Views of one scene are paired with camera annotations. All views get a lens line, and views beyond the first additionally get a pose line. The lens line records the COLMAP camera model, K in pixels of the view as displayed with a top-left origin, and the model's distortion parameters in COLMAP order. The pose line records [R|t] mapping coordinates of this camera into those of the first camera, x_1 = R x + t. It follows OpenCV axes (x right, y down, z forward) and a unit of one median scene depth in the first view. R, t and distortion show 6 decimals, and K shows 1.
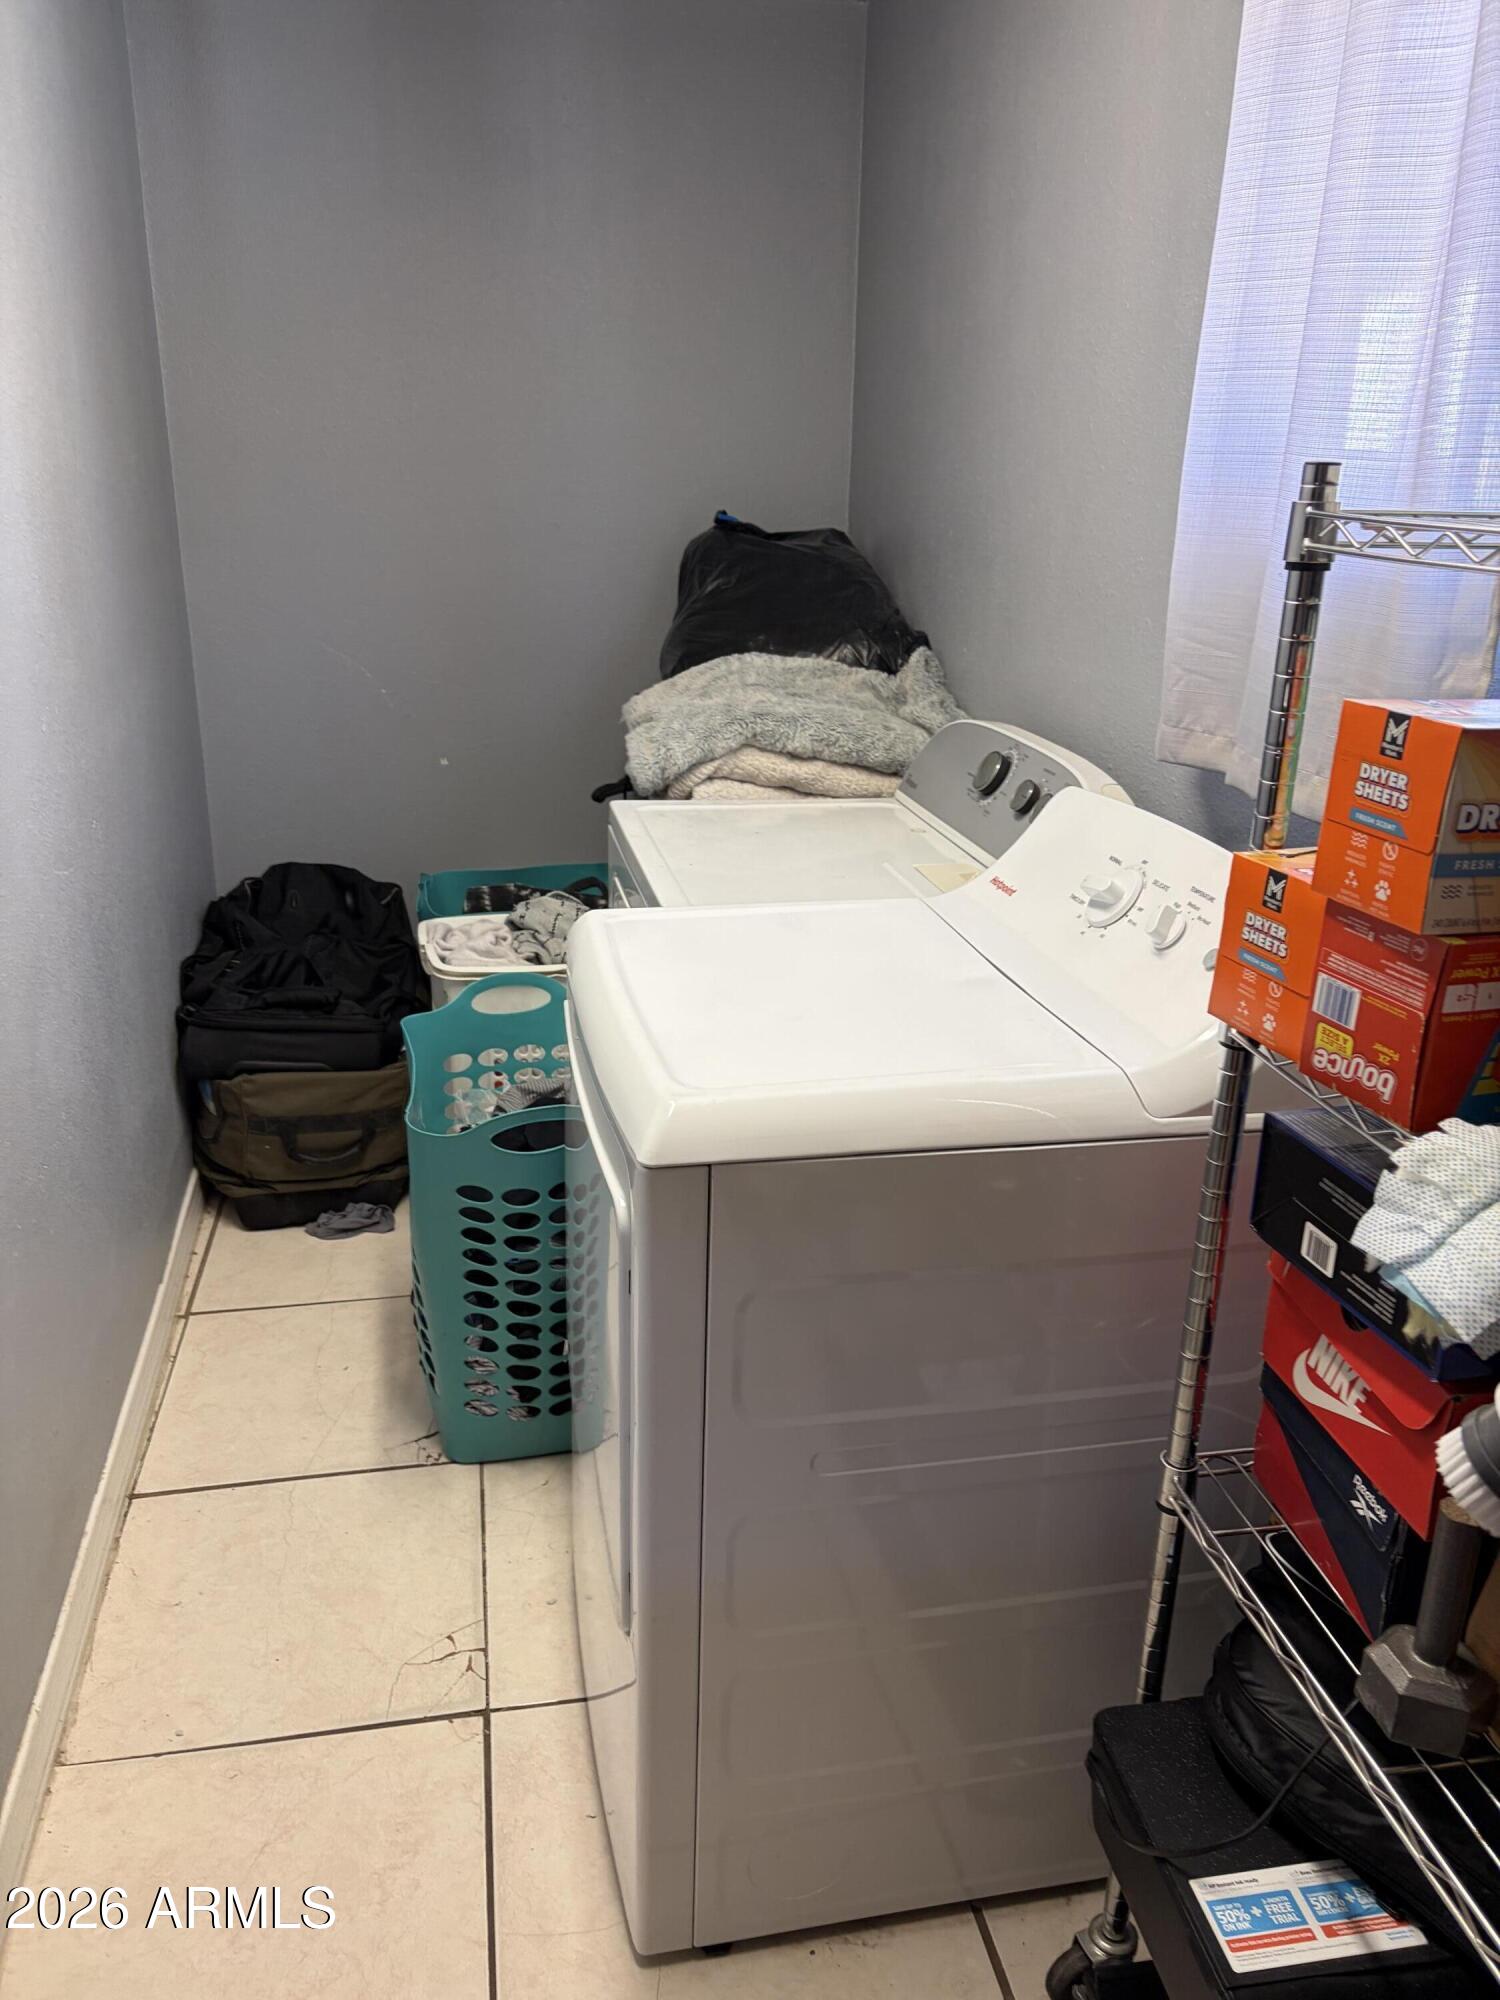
lens RADIAL K [[1514.9, 0, 746.9], [0, 1514.9, 1001.4], [0, 0, 1]] dist [0.032517, -0.041913]
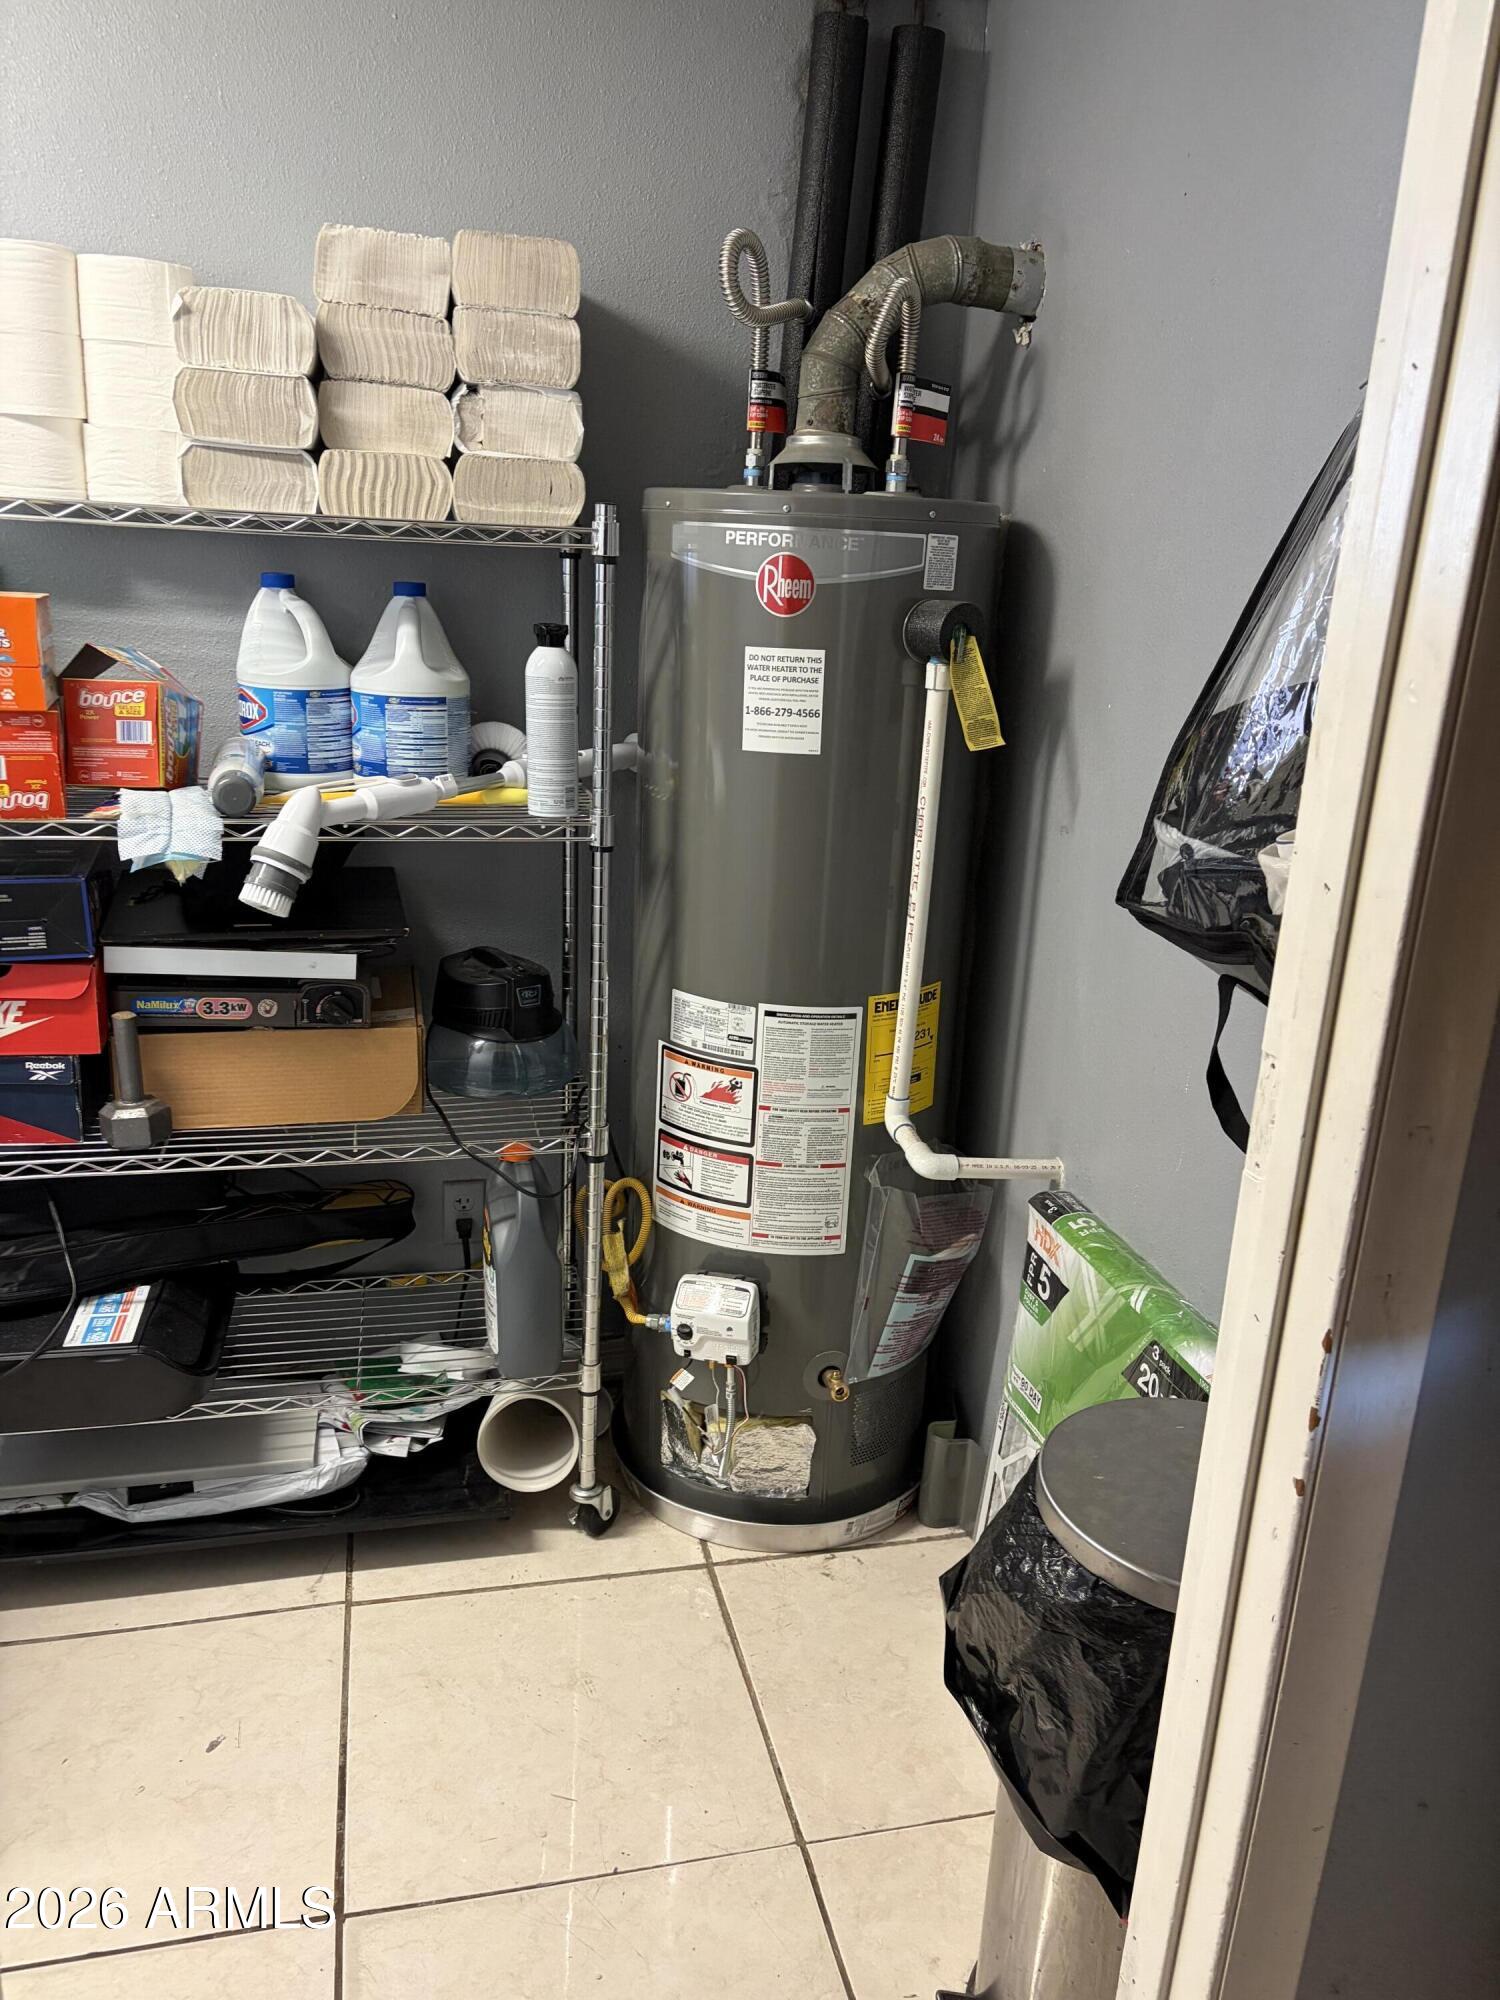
lens RADIAL K [[1514.9, 0, 751.6], [0, 1514.9, 1001.8], [0, 0, 1]] dist [0.032517, -0.041913]
pose [[-0.035804, -0.316011, 0.948080, -1.428400], [0.289941, 0.904598, 0.312468, -0.050616], [-0.956375, 0.286075, 0.059236, 0.140701]]
